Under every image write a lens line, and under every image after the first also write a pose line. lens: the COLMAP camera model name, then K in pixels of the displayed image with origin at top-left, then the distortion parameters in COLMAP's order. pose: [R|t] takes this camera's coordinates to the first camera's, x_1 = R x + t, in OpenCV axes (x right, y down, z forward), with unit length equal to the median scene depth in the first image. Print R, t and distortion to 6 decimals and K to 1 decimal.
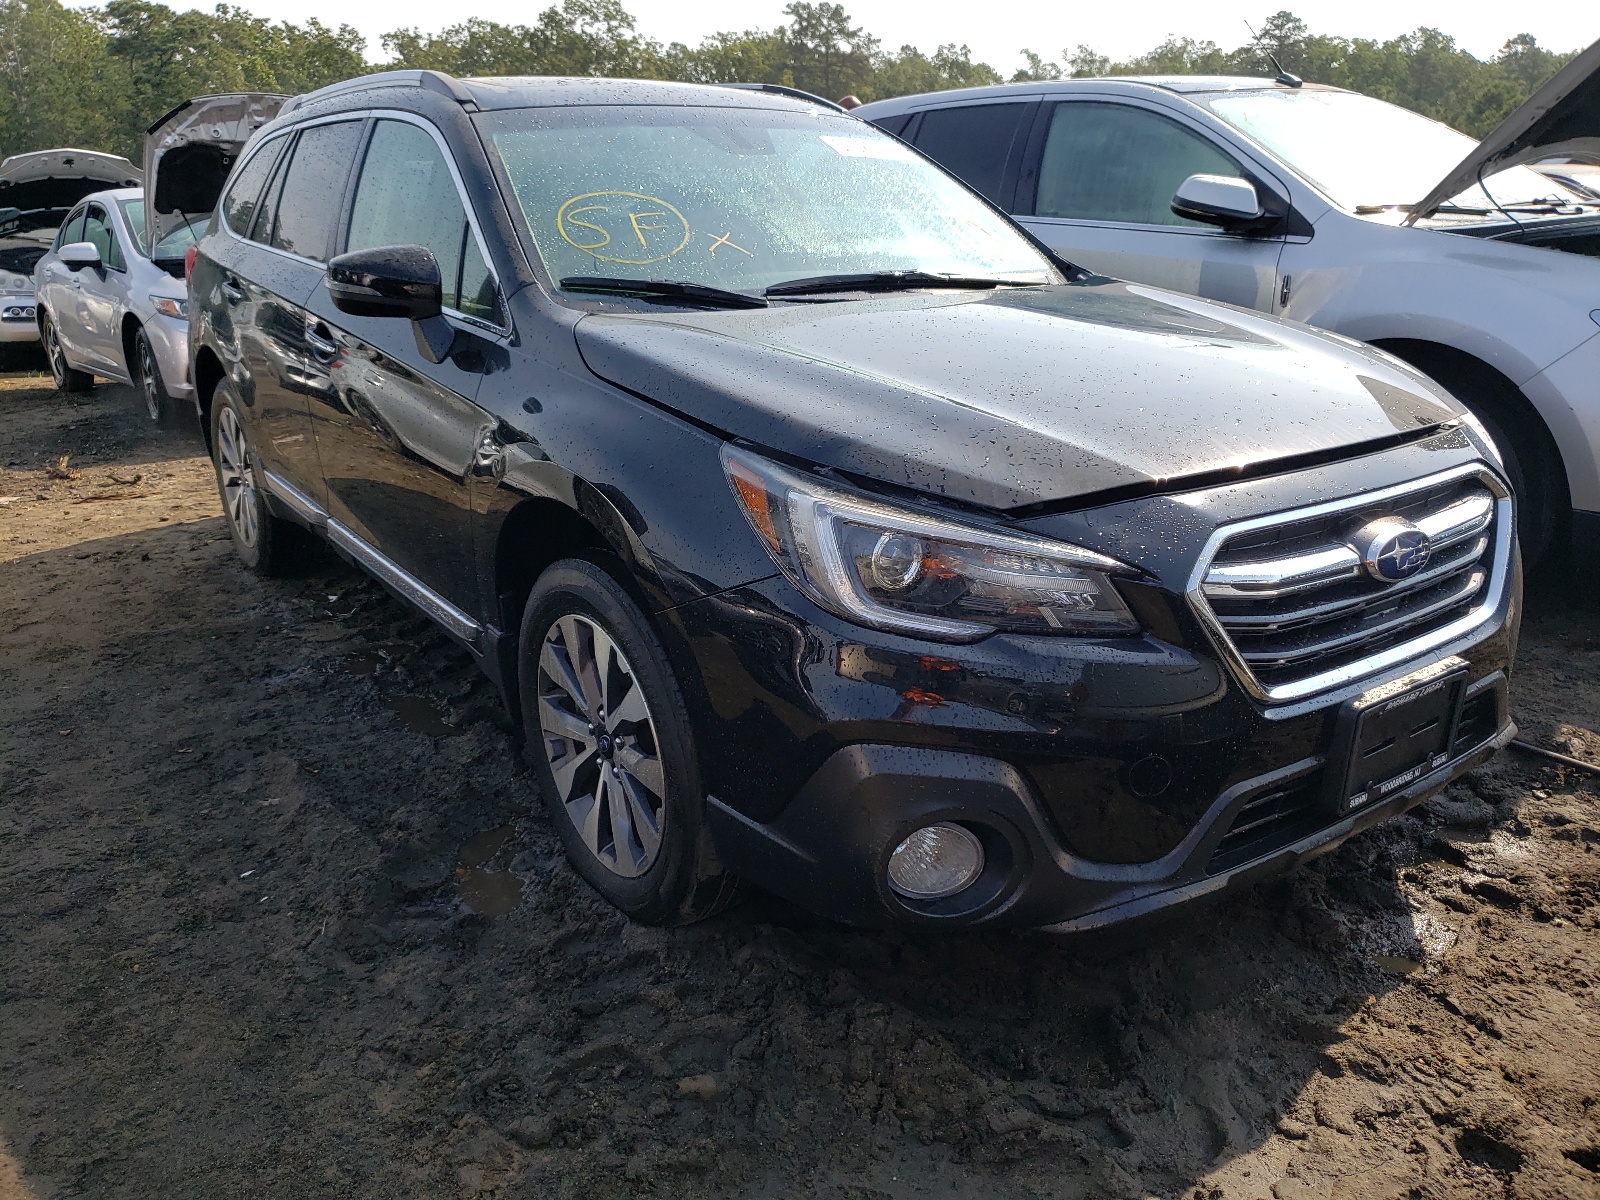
lens RADIAL K [[1224.6, 0, 802.5], [0, 1224.6, 587.5], [0, 0, 1]] dist [0.005470, -0.002800]
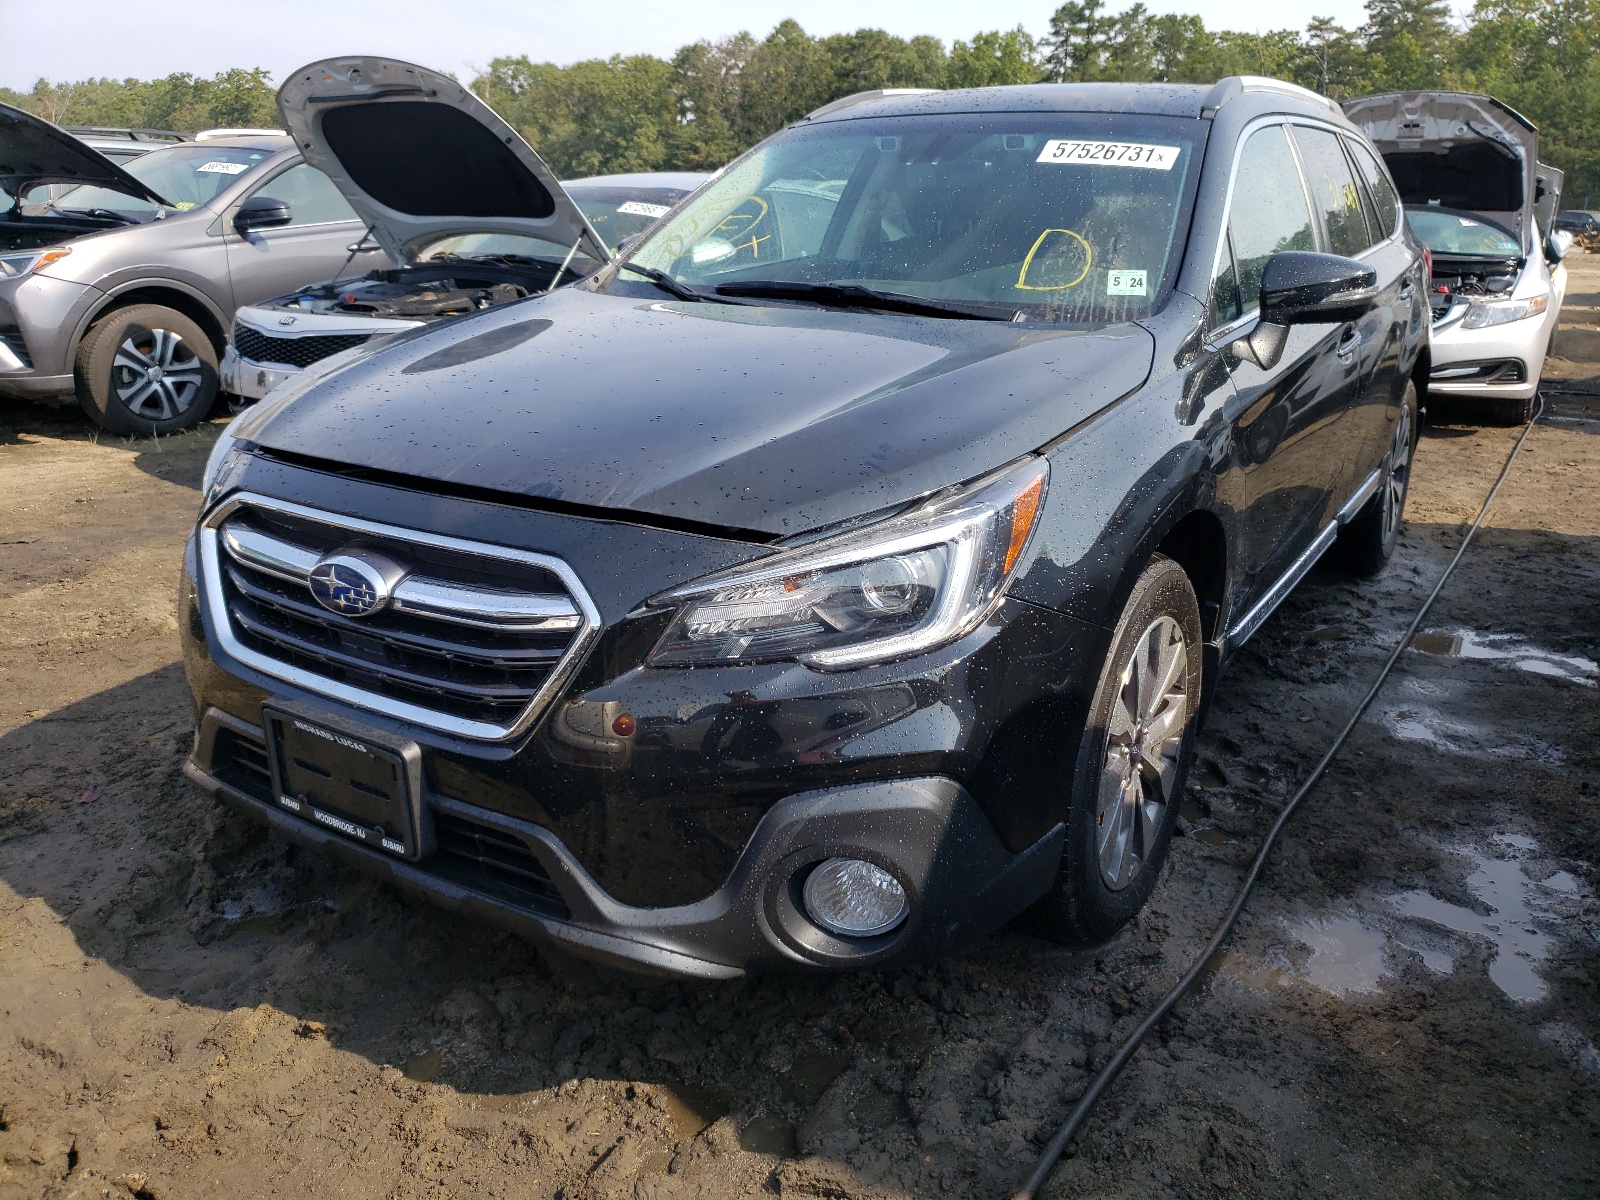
lens RADIAL K [[1224.6, 0, 804.6], [0, 1224.6, 612.6], [0, 0, 1]] dist [0.005470, -0.002800]
pose [[0.341471, 0.298290, -0.891303, 1.290666], [-0.280571, 0.937416, 0.206231, -0.269054], [0.897038, 0.179652, 0.403792, 0.835512]]
